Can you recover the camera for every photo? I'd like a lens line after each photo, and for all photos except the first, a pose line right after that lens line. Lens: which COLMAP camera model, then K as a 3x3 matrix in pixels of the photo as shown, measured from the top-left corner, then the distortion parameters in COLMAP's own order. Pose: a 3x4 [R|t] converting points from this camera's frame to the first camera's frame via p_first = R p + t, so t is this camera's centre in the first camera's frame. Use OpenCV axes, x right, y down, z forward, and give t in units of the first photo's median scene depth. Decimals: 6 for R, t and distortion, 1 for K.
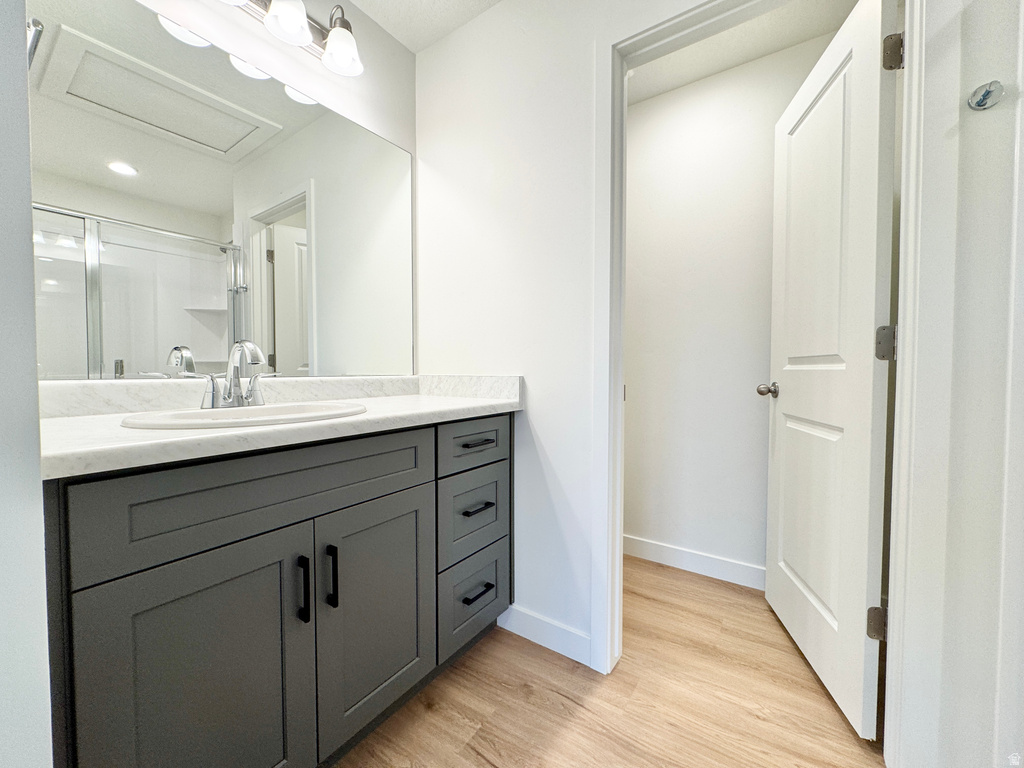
lens RADIAL K [[410.6, 0, 513.5], [0, 410.6, 381.8], [0, 0, 1]] dist [0.001371, 0.000102]
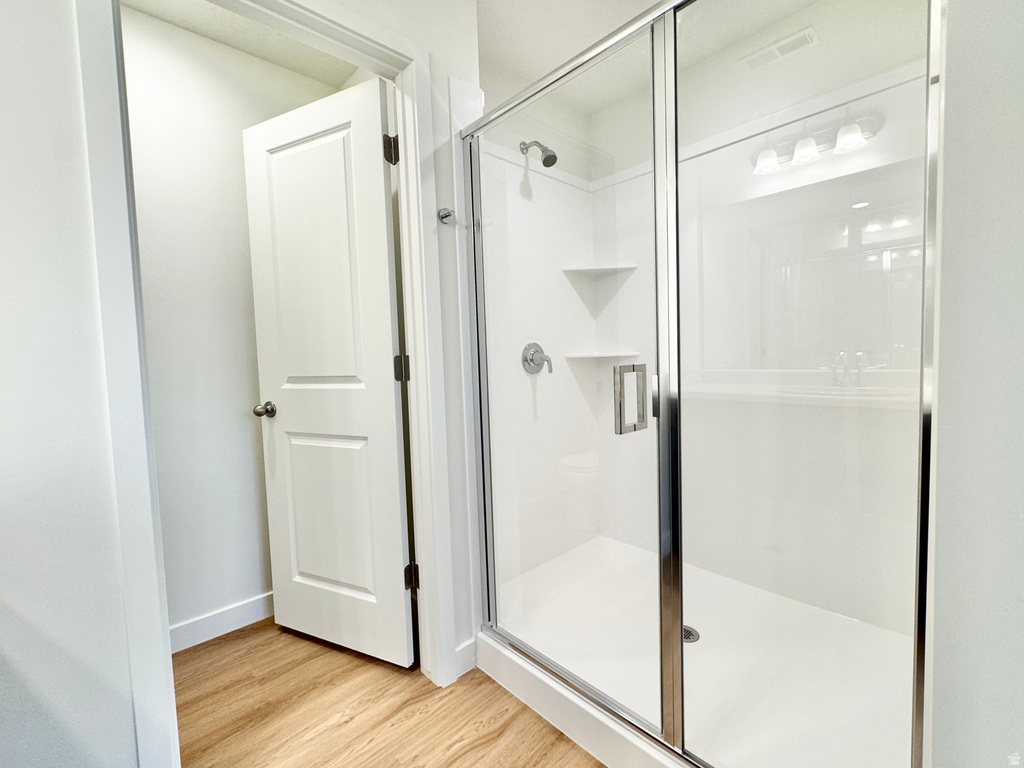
lens RADIAL K [[440.6, 0, 512.0], [0, 440.6, 384.0], [0, 0, 1]] dist [0.001283, 0.000281]
pose [[0.213528, -0.060737, 0.975047, -0.290172], [0.060290, 0.996982, 0.048901, -0.063970], [-0.975075, 0.048344, 0.216546, 0.234647]]
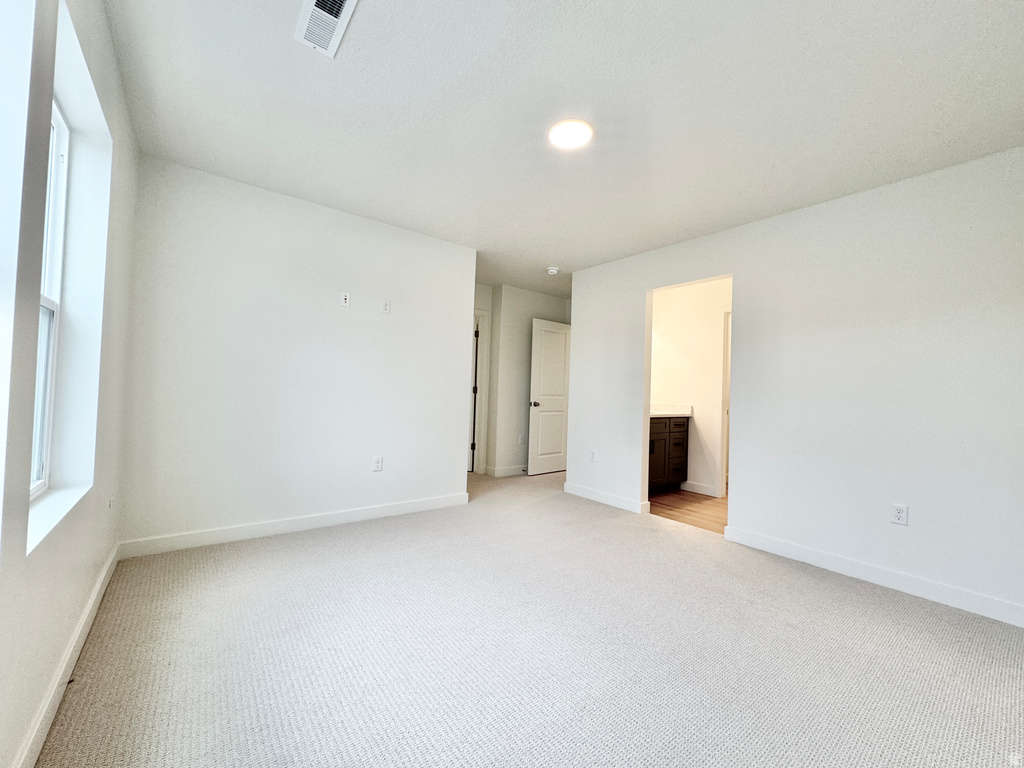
lens RADIAL K [[410.6, 0, 513.5], [0, 410.6, 381.8], [0, 0, 1]] dist [0.001371, 0.000102]
pose [[0.957148, 0.029810, -0.288061, -0.478110], [-0.045239, 0.997867, -0.047052, 0.016585], [0.286044, 0.058067, 0.956455, -2.980481]]
